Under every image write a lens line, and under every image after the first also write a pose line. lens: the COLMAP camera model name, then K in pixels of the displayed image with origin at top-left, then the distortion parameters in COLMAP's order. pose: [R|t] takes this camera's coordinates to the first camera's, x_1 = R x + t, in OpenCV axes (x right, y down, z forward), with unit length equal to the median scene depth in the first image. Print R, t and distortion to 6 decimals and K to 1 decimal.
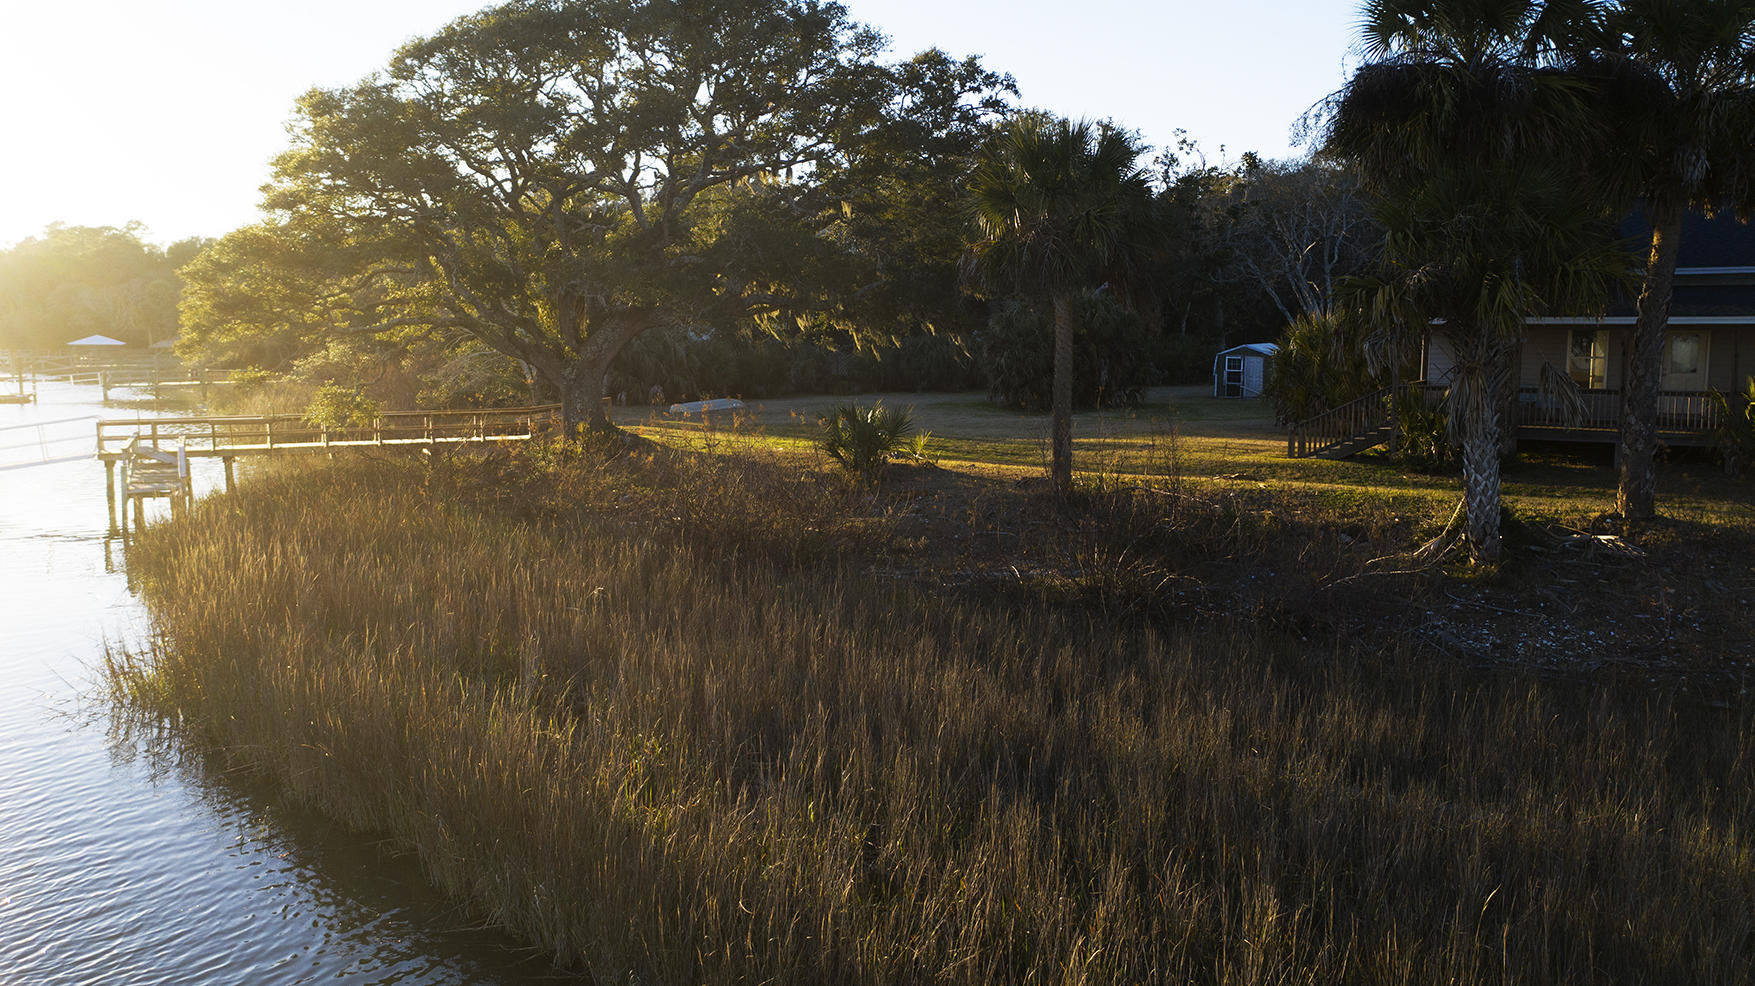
lens RADIAL K [[1392.2, 0, 875.8], [0, 1392.2, 486.2], [0, 0, 1]] dist [-0.019889, 0.008828]
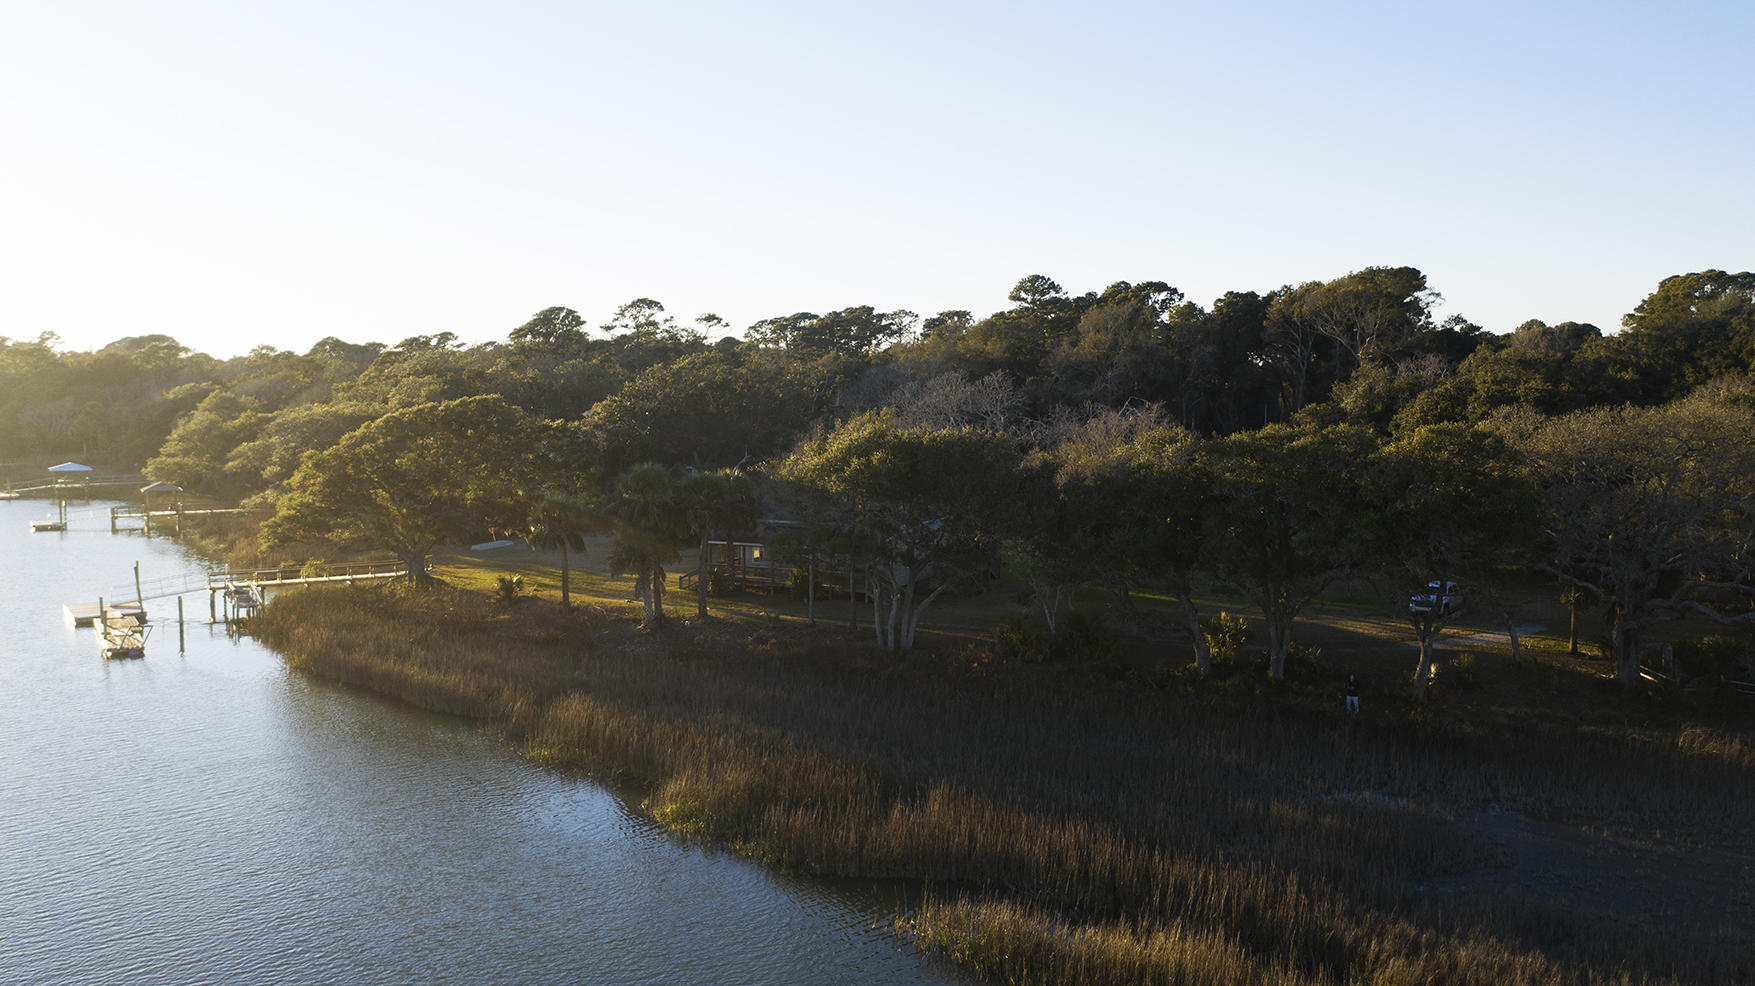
lens RADIAL K [[1392.2, 0, 874.8], [0, 1392.2, 485.8], [0, 0, 1]] dist [-0.019889, 0.008828]
pose [[0.996377, -0.006253, 0.084814, 0.625513], [0.009644, 0.999168, -0.039624, -0.153610], [-0.084496, 0.040299, 0.995609, -2.443011]]
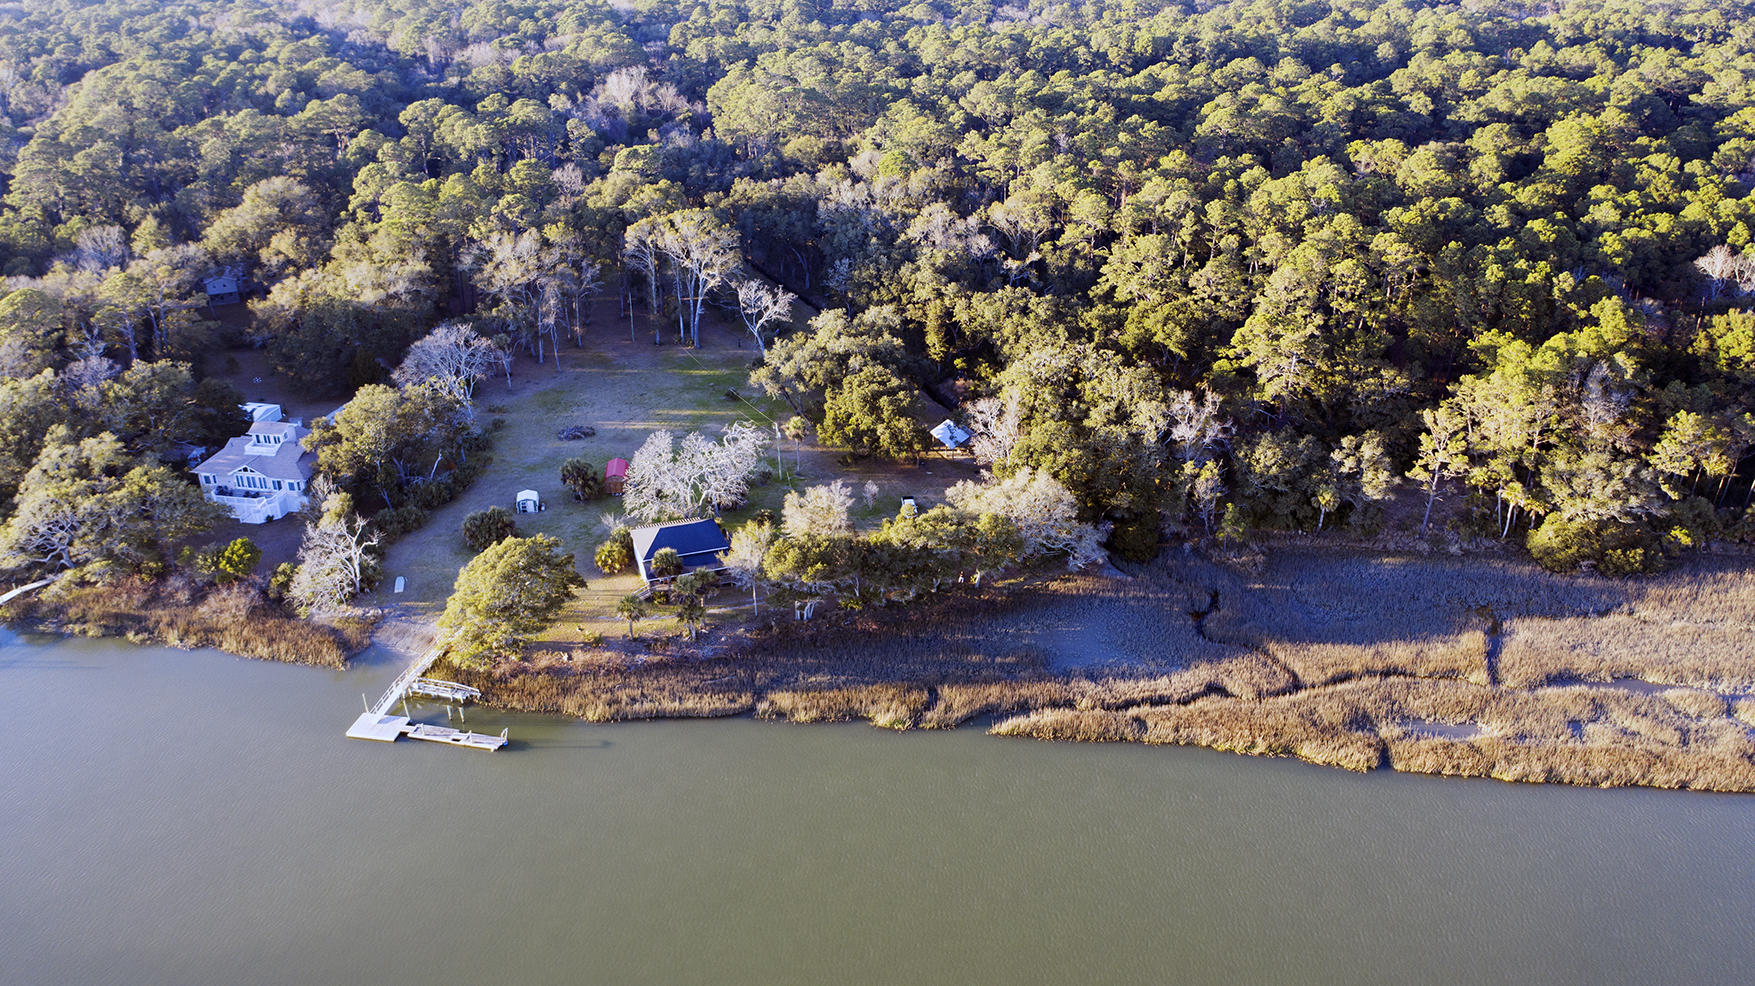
lens RADIAL K [[1392.2, 0, 878.9], [0, 1392.2, 492.3], [0, 0, 1]] dist [-0.019889, 0.008828]
pose [[0.643348, -0.334681, 0.688543, -3.944488], [0.088698, 0.925910, 0.367183, -3.406594], [-0.760418, -0.175154, 0.625368, -4.529841]]
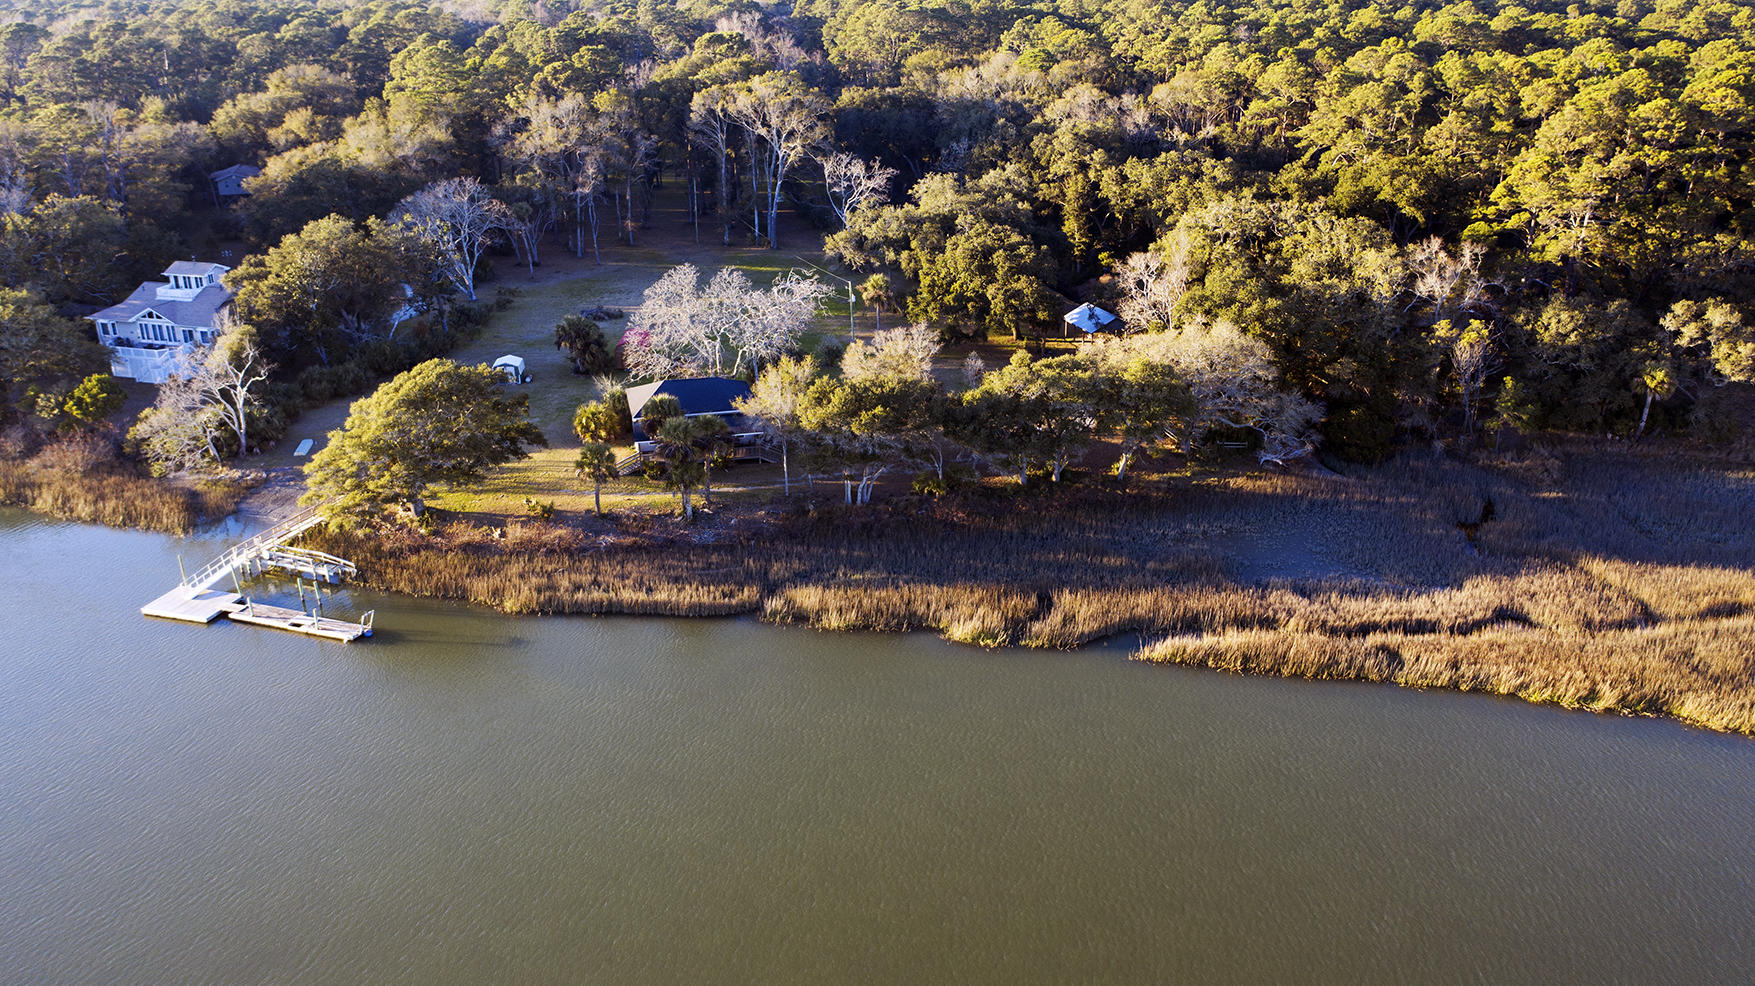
lens RADIAL K [[1392.2, 0, 876.5], [0, 1392.2, 491.3], [0, 0, 1]] dist [-0.019889, 0.008828]
pose [[0.724590, -0.259257, 0.638557, -2.347865], [0.083715, 0.952795, 0.291846, -1.482340], [-0.684077, -0.158012, 0.712090, -3.212147]]
